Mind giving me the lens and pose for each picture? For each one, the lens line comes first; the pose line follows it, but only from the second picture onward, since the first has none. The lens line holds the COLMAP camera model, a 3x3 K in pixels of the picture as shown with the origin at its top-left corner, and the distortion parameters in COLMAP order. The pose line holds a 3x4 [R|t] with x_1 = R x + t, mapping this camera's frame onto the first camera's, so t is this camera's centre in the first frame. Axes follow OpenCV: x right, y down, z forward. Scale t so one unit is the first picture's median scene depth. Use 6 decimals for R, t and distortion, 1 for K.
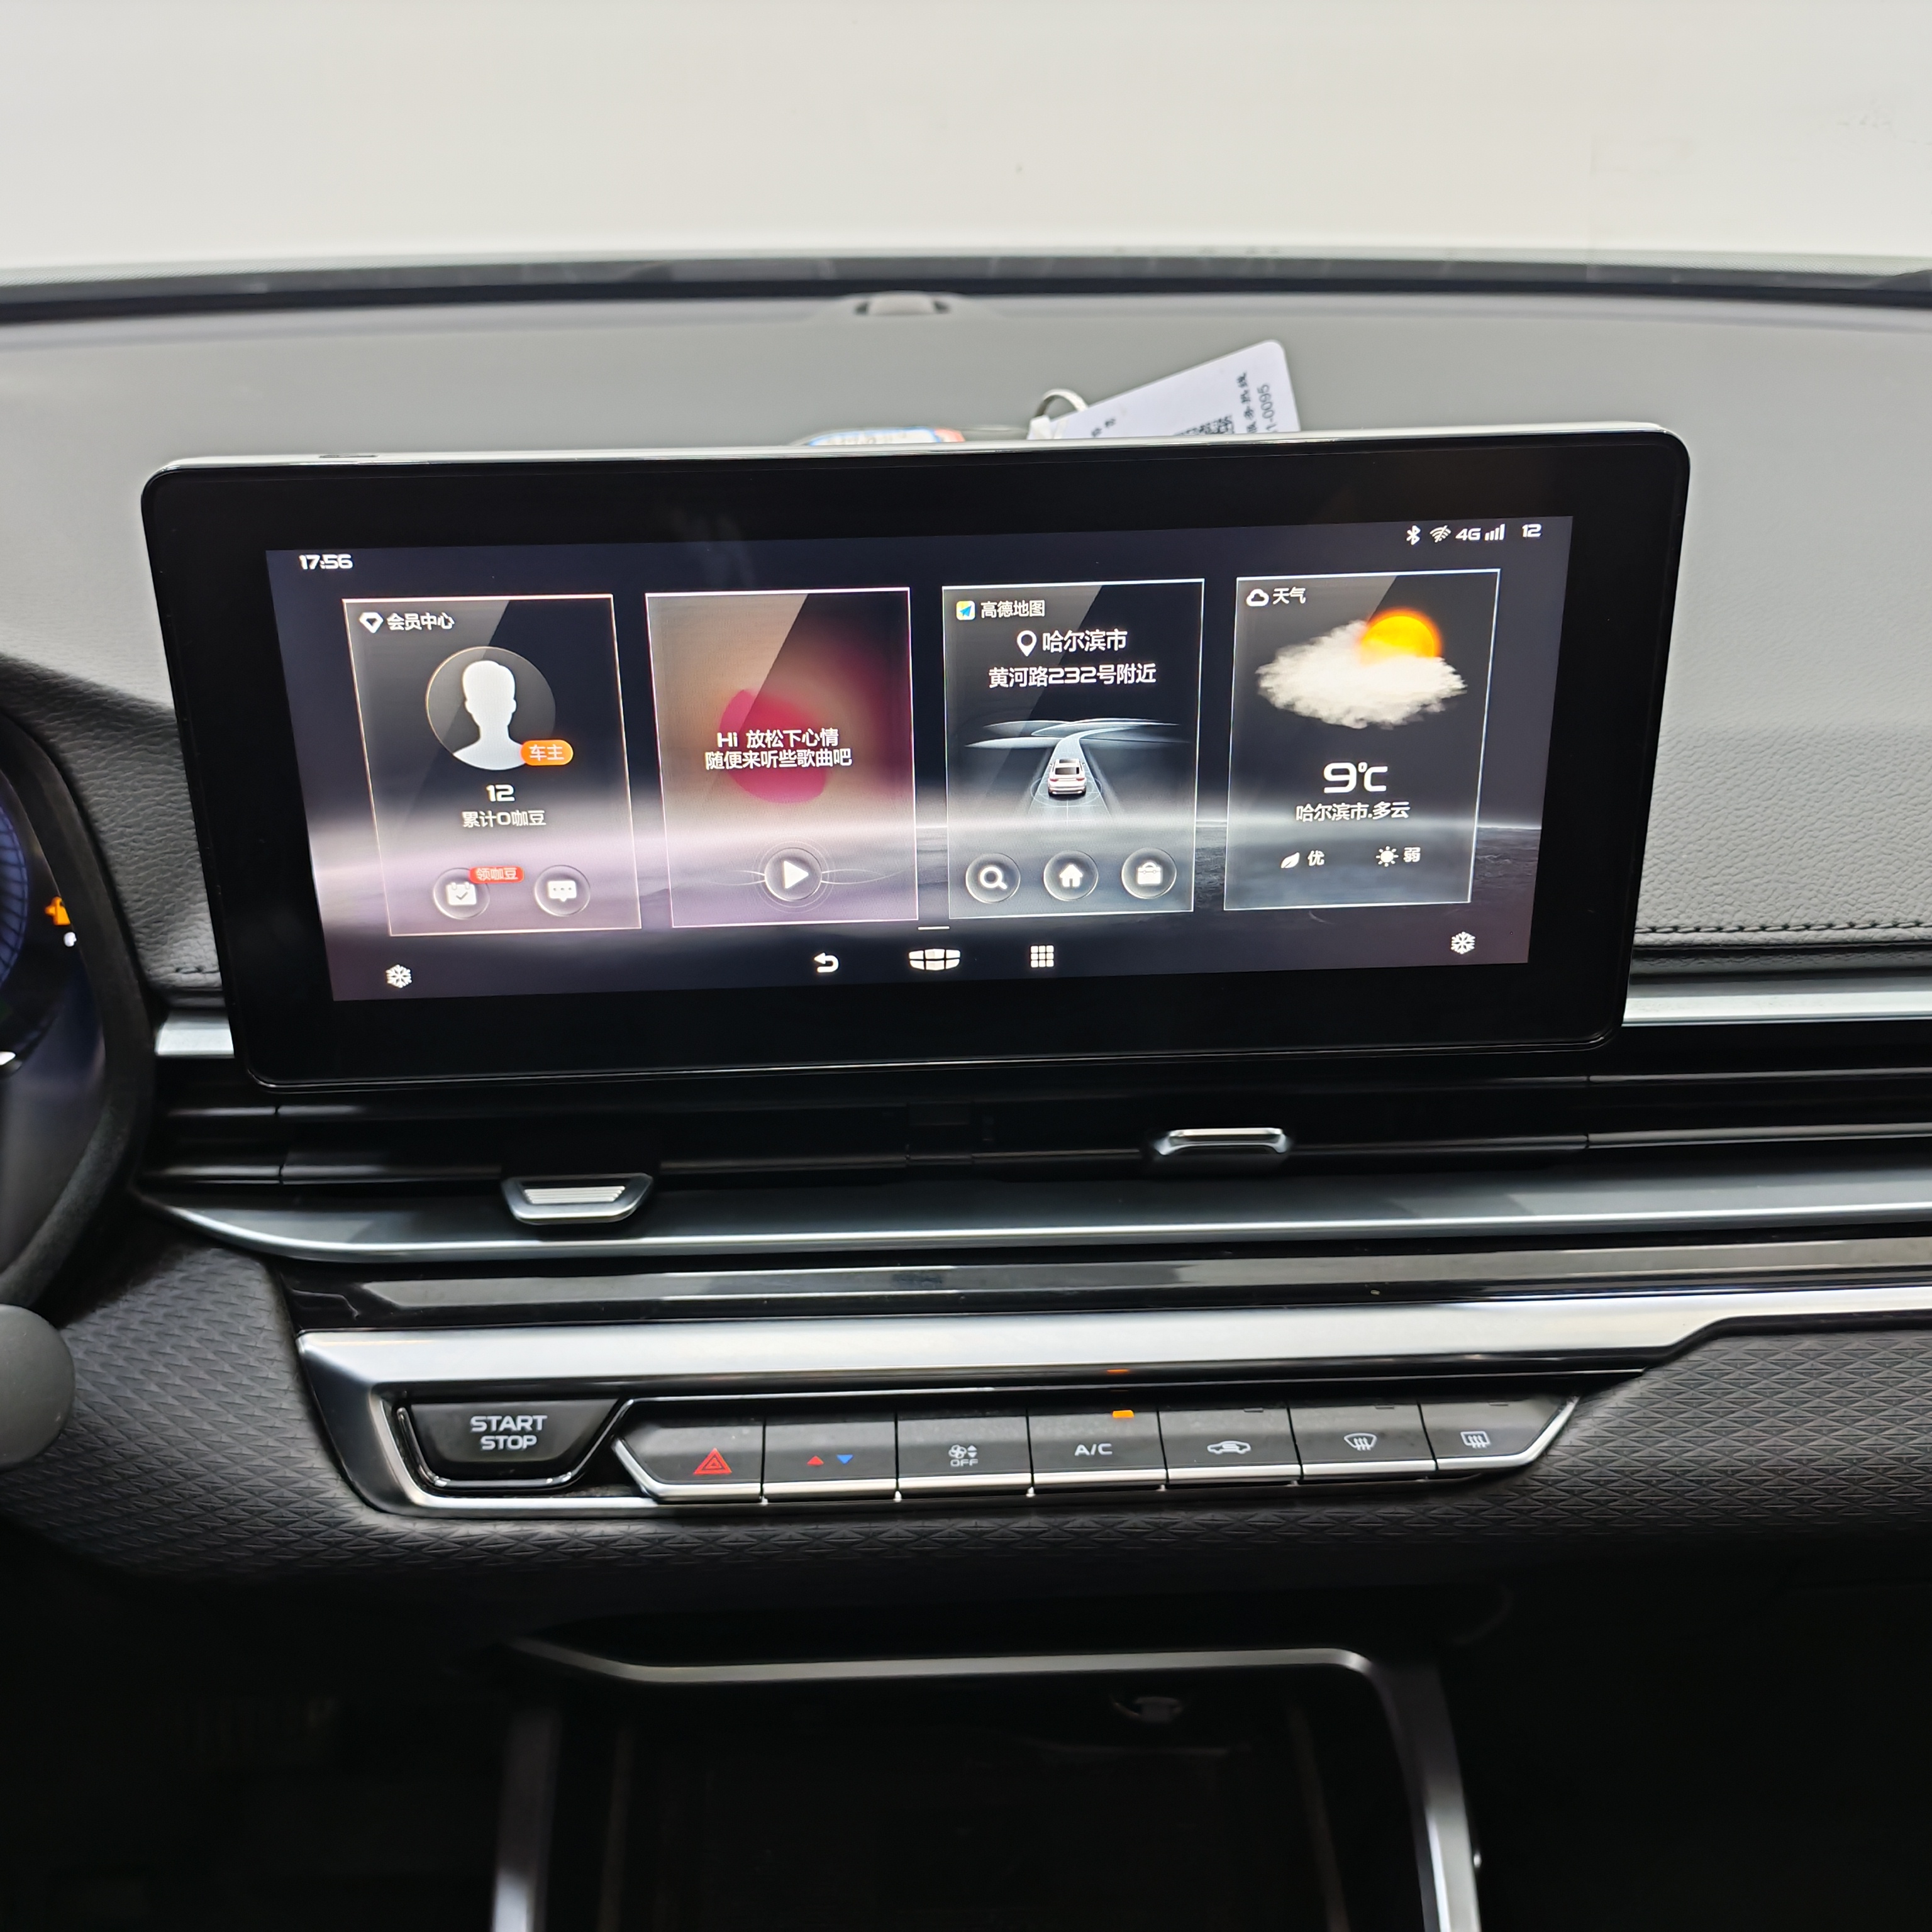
lens RADIAL K [[1982.0, 0, 942.0], [0, 1982.0, 956.0], [0, 0, 1]] dist [0.135691, -0.263197]
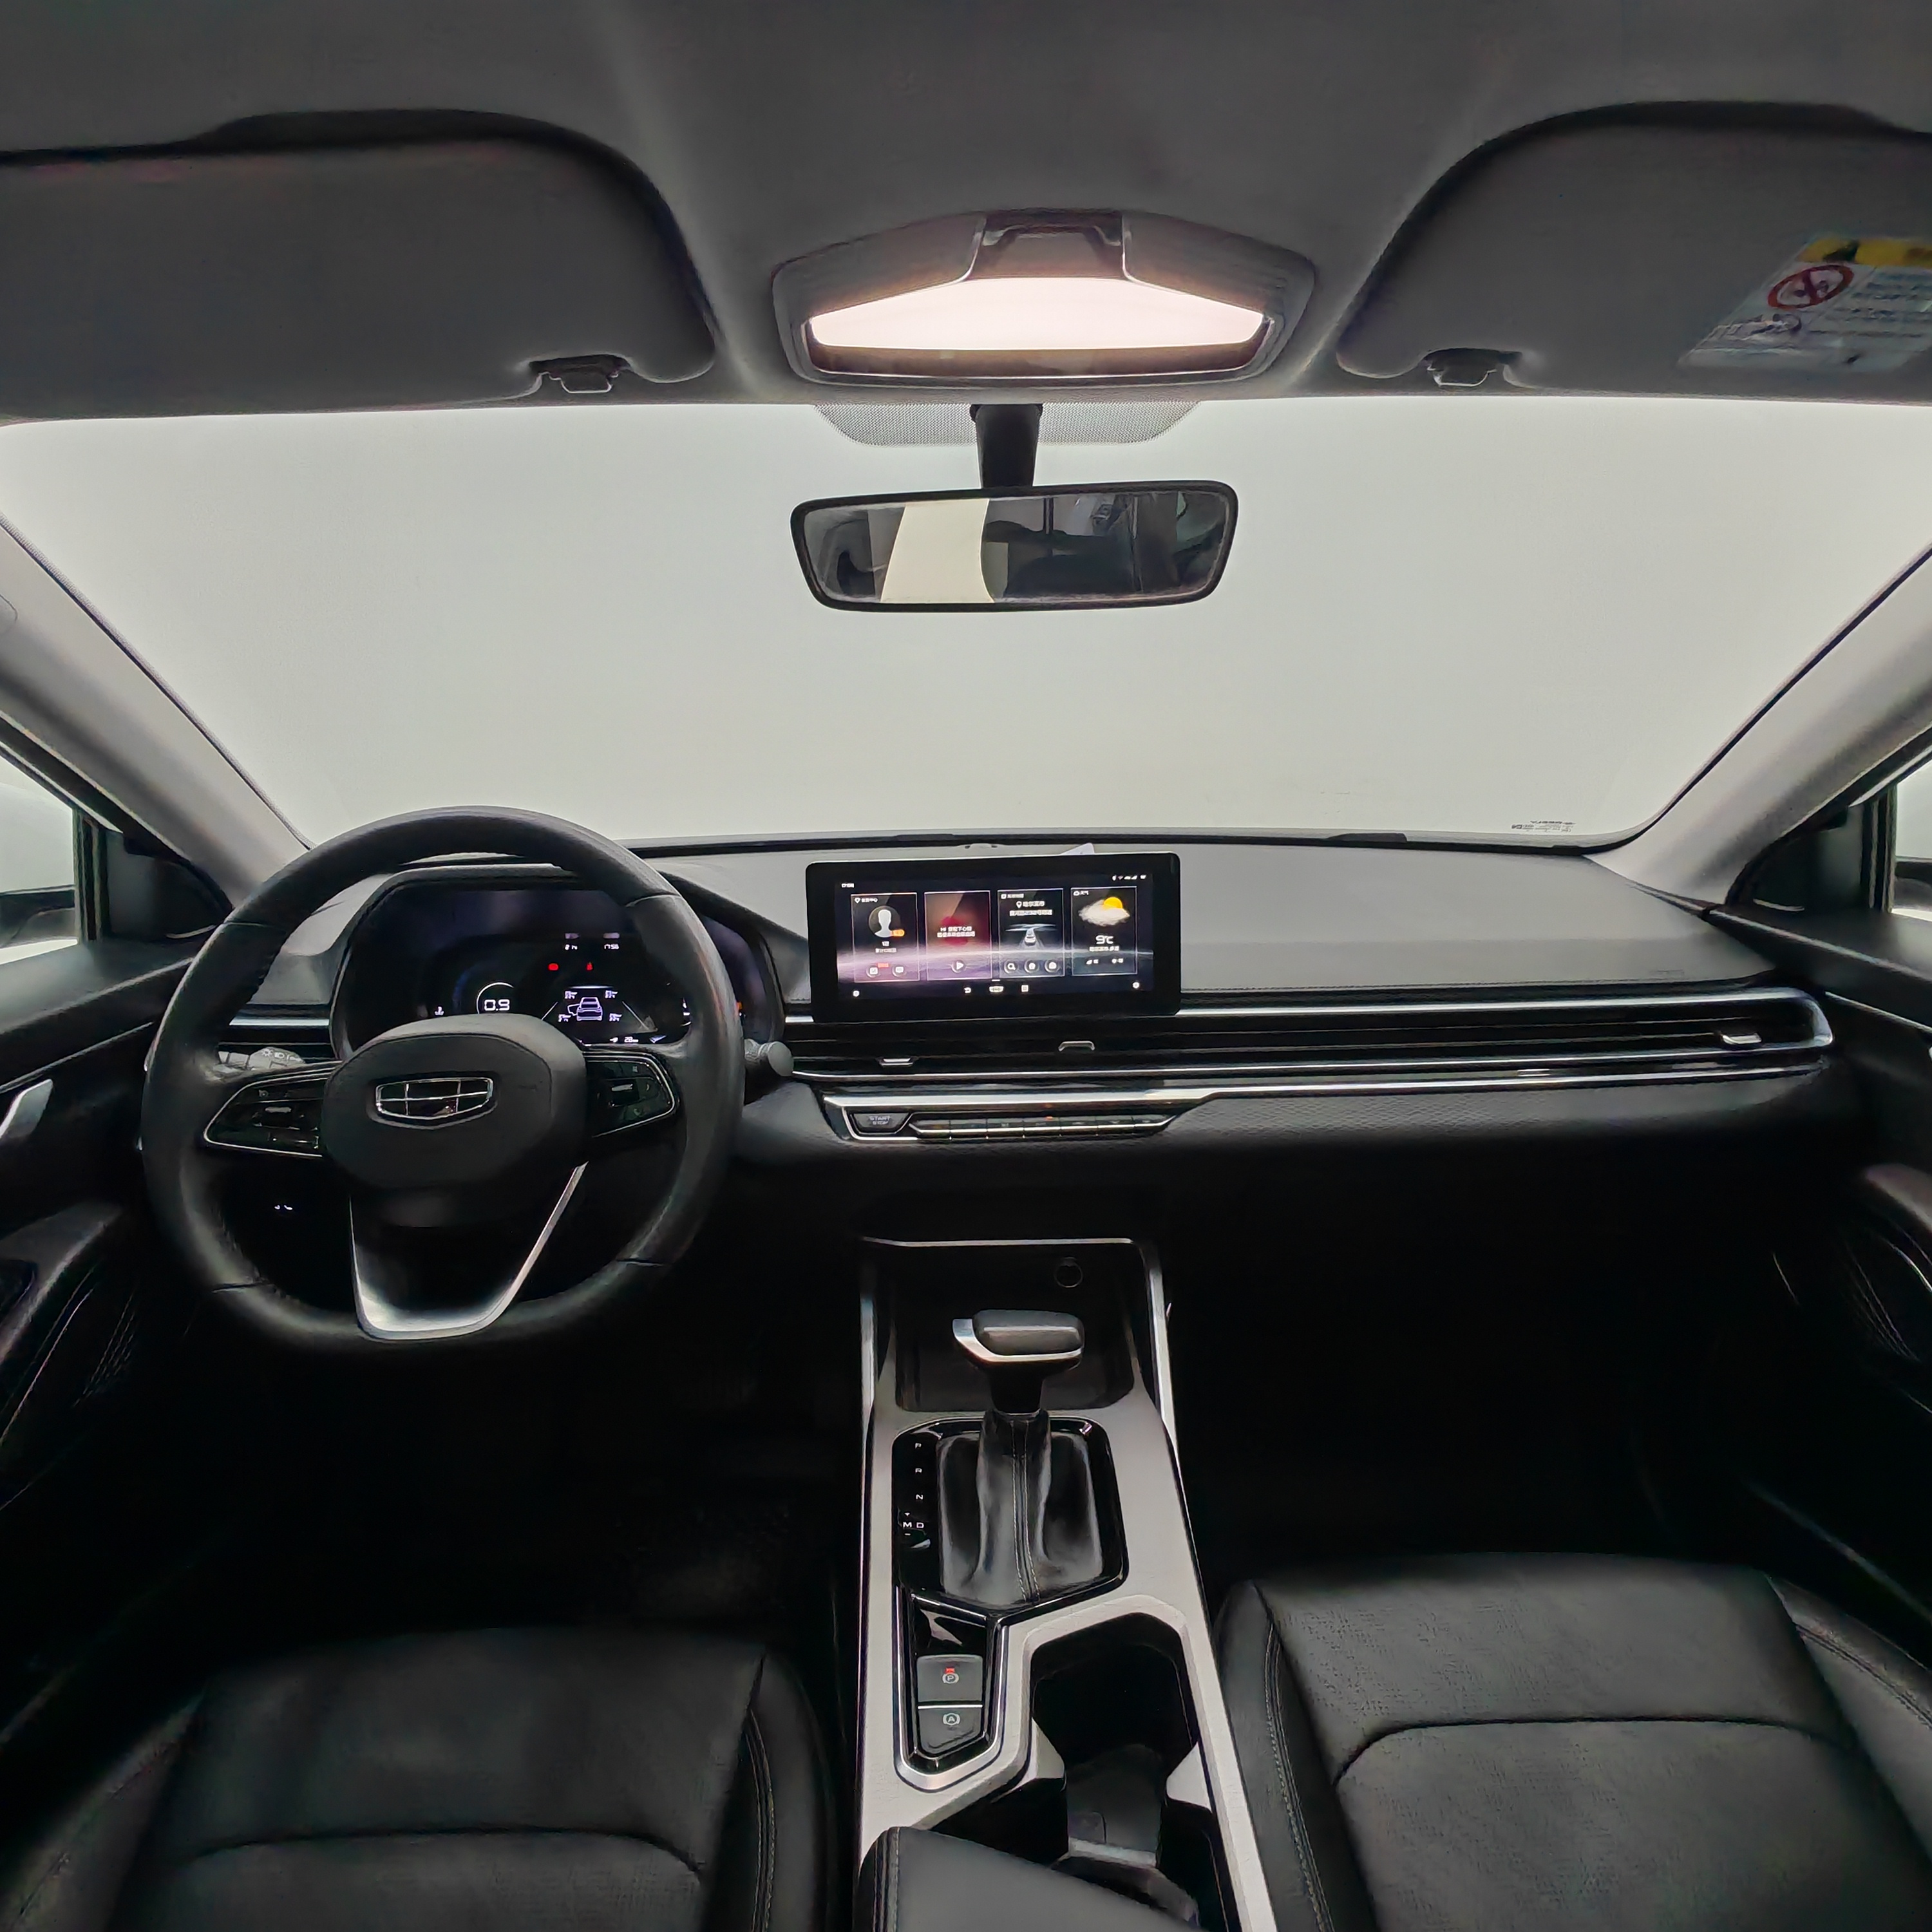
lens RADIAL K [[1204.4, 0, 966.0], [0, 1204.4, 966.0], [0, 0, 1]] dist [-0.001623, -0.001058]
pose [[0.999655, -0.005111, -0.025780, -0.002426], [-0.001157, 0.971398, -0.237454, 0.514652], [0.026256, 0.237402, 0.971057, -1.263930]]
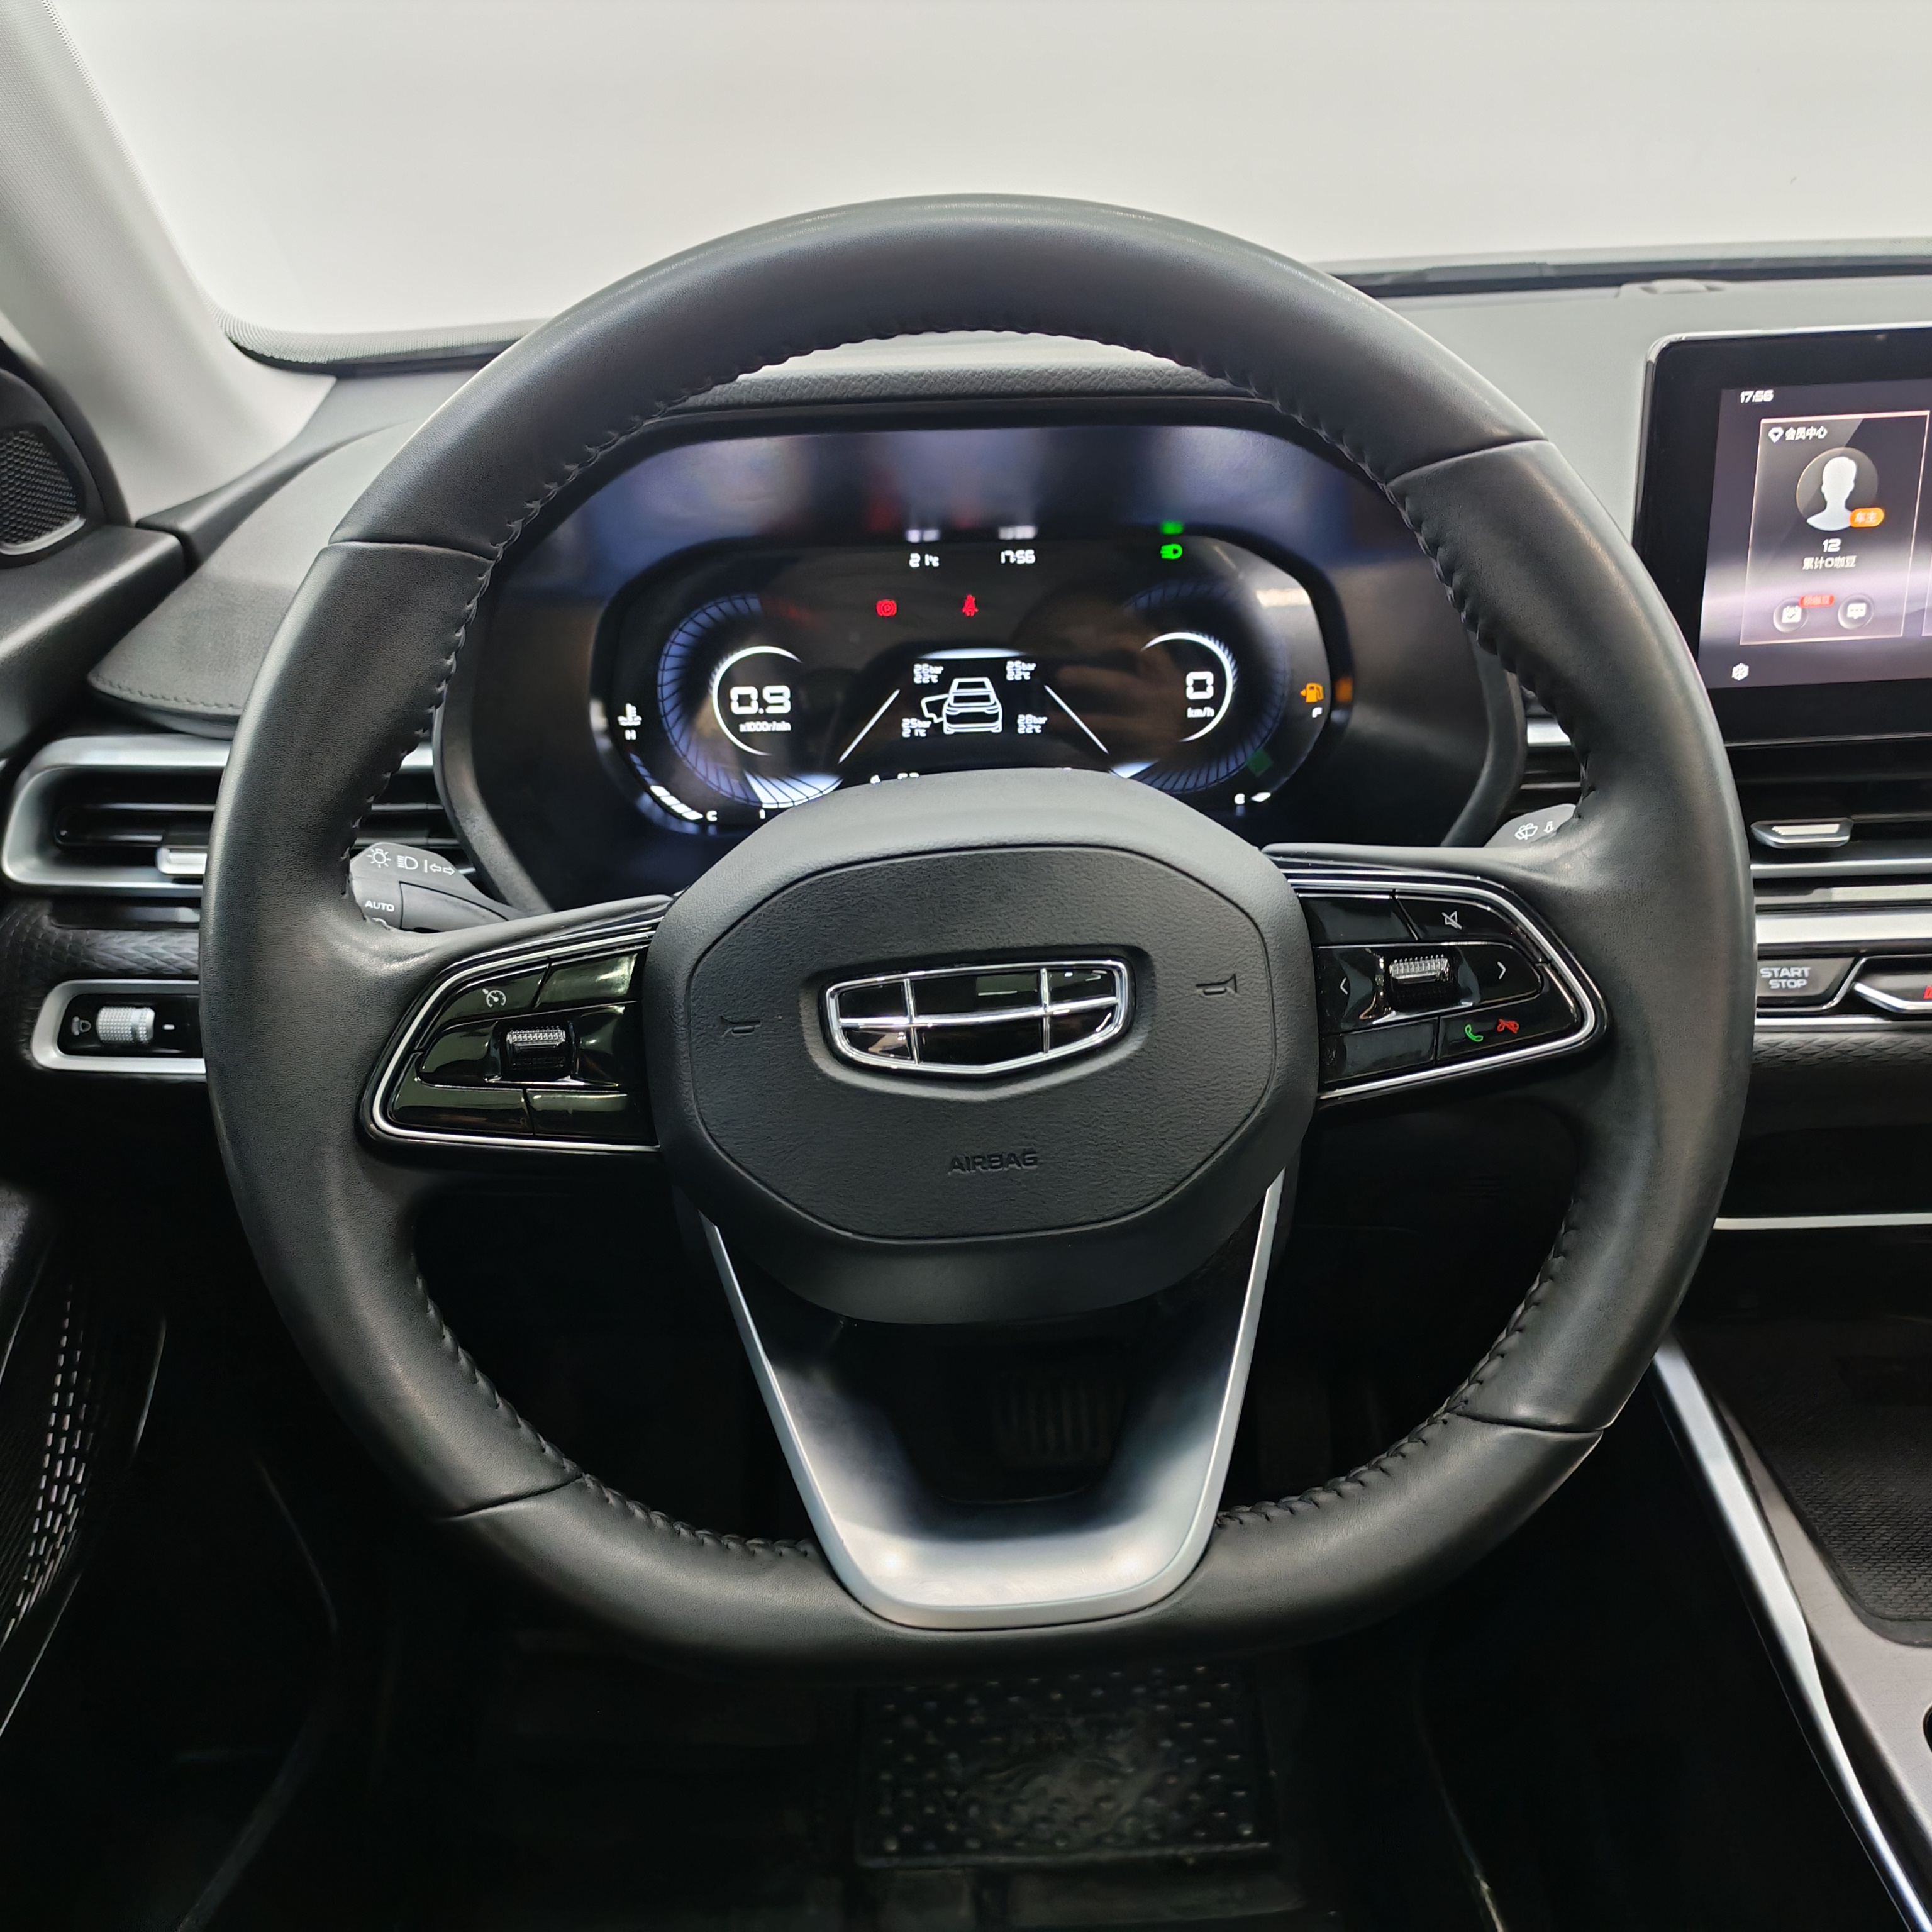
lens RADIAL K [[2020.1, 0, 967.3], [0, 2020.1, 993.3], [0, 0, 1]] dist [0.133812, -0.301995]
pose [[0.998505, -0.012166, -0.053287, -0.804268], [0.011620, 0.999877, -0.010549, 0.274743], [0.053409, 0.009914, 0.998524, -0.630246]]
